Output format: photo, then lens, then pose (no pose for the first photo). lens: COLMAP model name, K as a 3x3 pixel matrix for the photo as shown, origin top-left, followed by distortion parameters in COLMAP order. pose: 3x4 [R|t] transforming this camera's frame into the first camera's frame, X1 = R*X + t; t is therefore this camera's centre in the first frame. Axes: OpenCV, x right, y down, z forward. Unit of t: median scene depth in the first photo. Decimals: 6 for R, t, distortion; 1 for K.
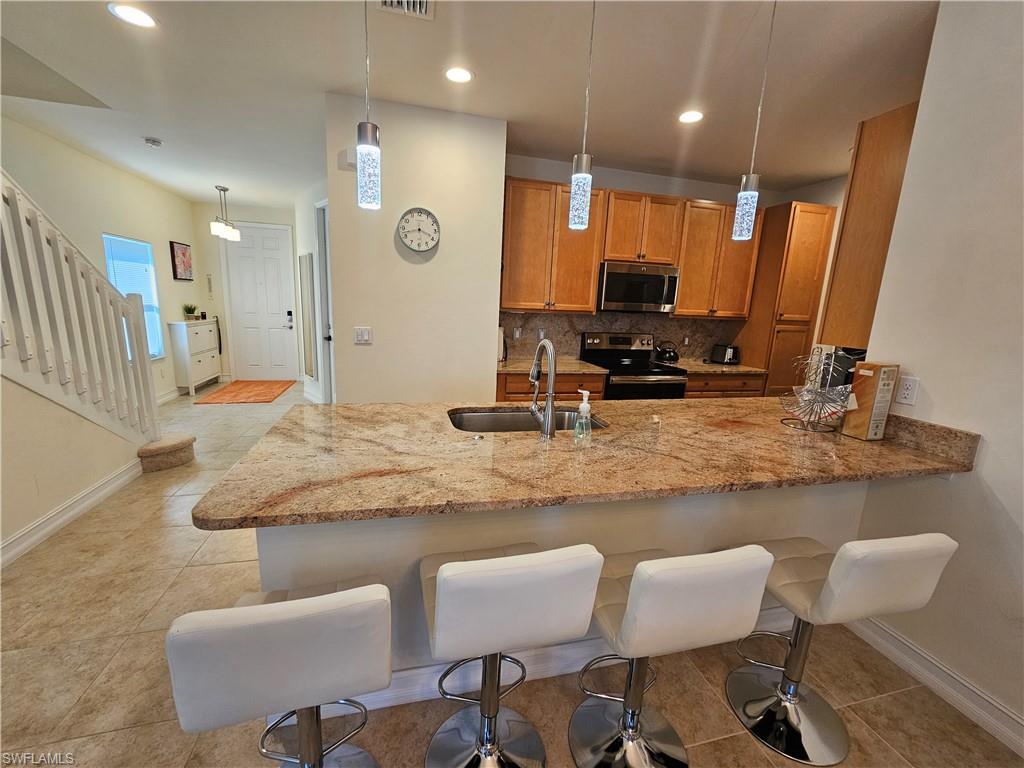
lens RADIAL K [[421.5, 0, 508.5], [0, 421.5, 386.6], [0, 0, 1]] dist [-0.003536, -0.000054]
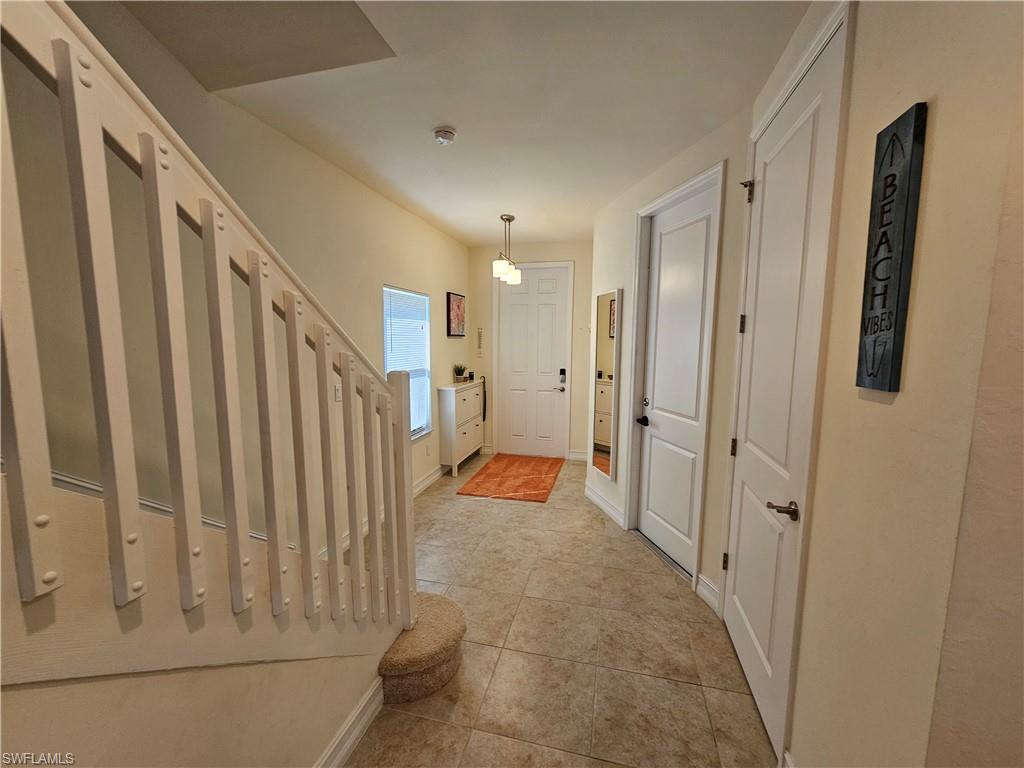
lens RADIAL K [[421.5, 0, 501.2], [0, 421.5, 384.9], [0, 0, 1]] dist [-0.003536, -0.000054]
pose [[0.868411, 0.016363, -0.495575, -0.435233], [-0.065959, 0.994385, -0.082750, -0.147188], [0.491438, 0.104549, 0.864614, 0.513778]]
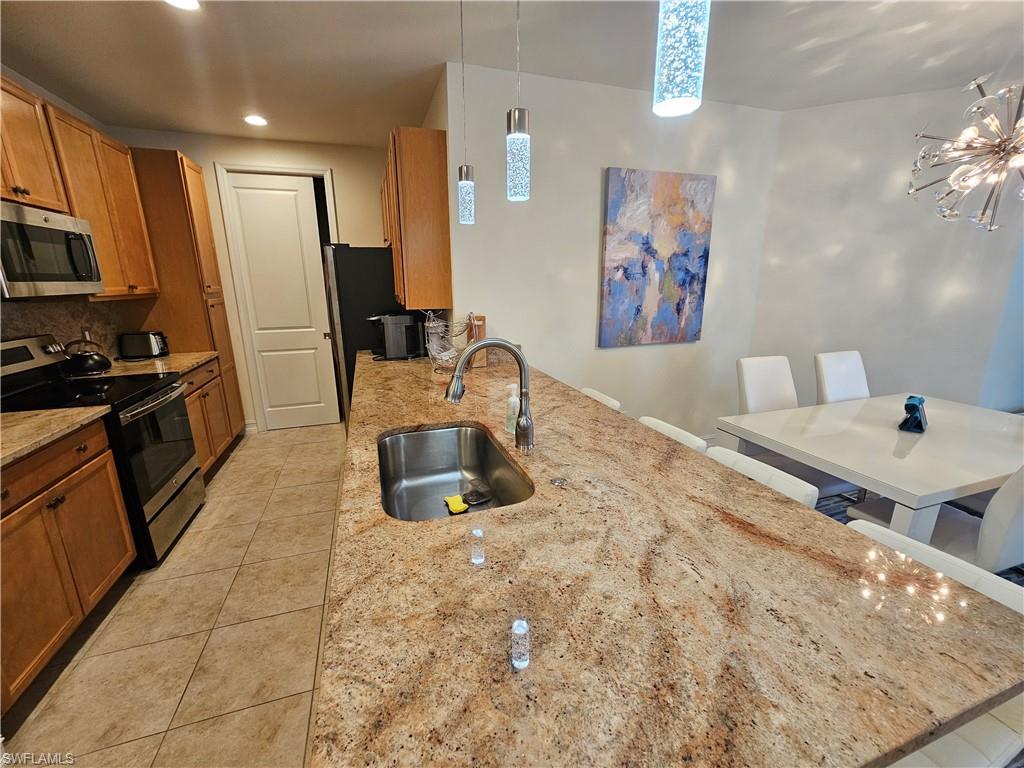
lens RADIAL K [[421.5, 0, 511.6], [0, 421.5, 389.1], [0, 0, 1]] dist [-0.003536, -0.000054]
pose [[-0.078287, -0.290654, 0.953620, -0.321391], [0.197899, 0.932989, 0.300612, -0.118708], [-0.977091, 0.212255, -0.015520, 0.476215]]
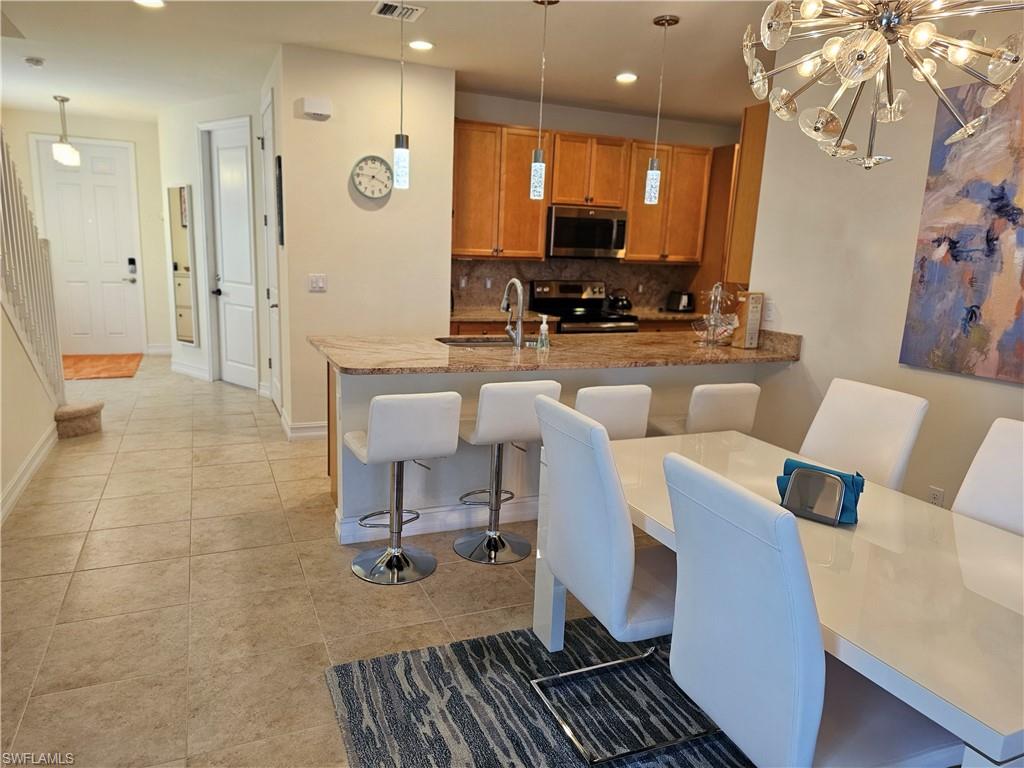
lens RADIAL K [[693.1, 0, 506.2], [0, 693.1, 386.5], [0, 0, 1]] dist [0.052901, -0.030426]
pose [[0.987313, -0.035653, 0.154732, -0.140470], [0.034919, 0.999362, 0.007459, 0.104096], [-0.154899, -0.001961, 0.987928, -0.570628]]
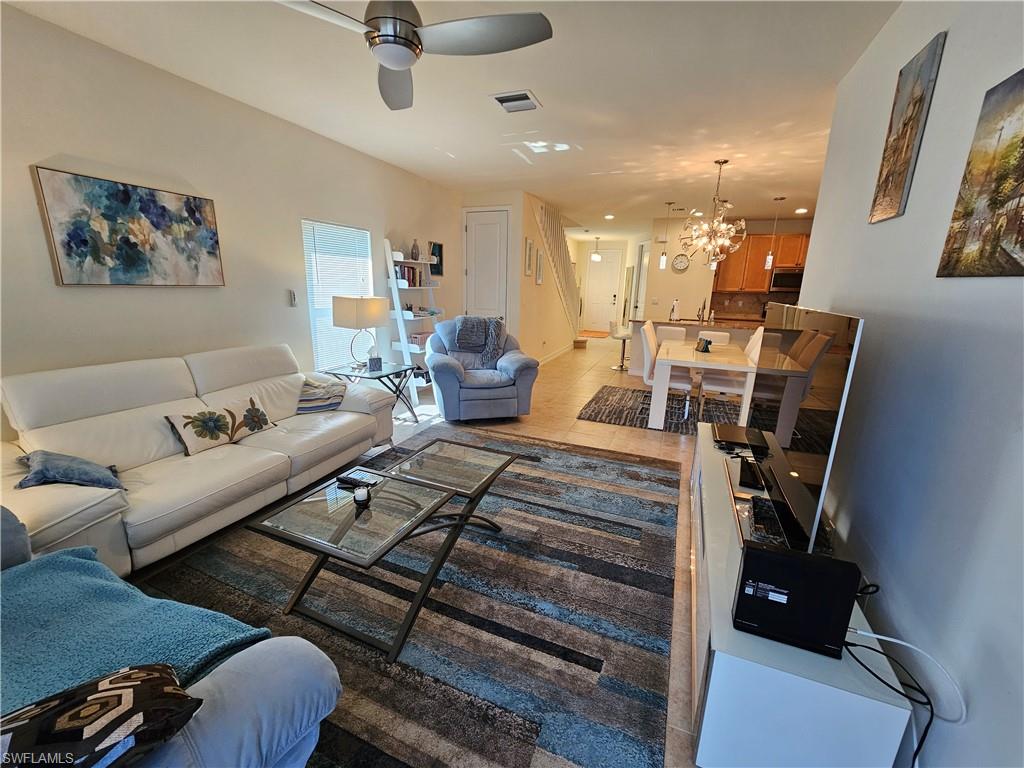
lens RADIAL K [[421.5, 0, 508.5], [0, 421.5, 384.4], [0, 0, 1]] dist [-0.003536, -0.000054]
pose [[0.800506, 0.120775, -0.587030, 0.475717], [-0.110418, 0.992438, 0.053611, 0.317445], [0.589066, 0.021903, 0.807788, -1.486251]]
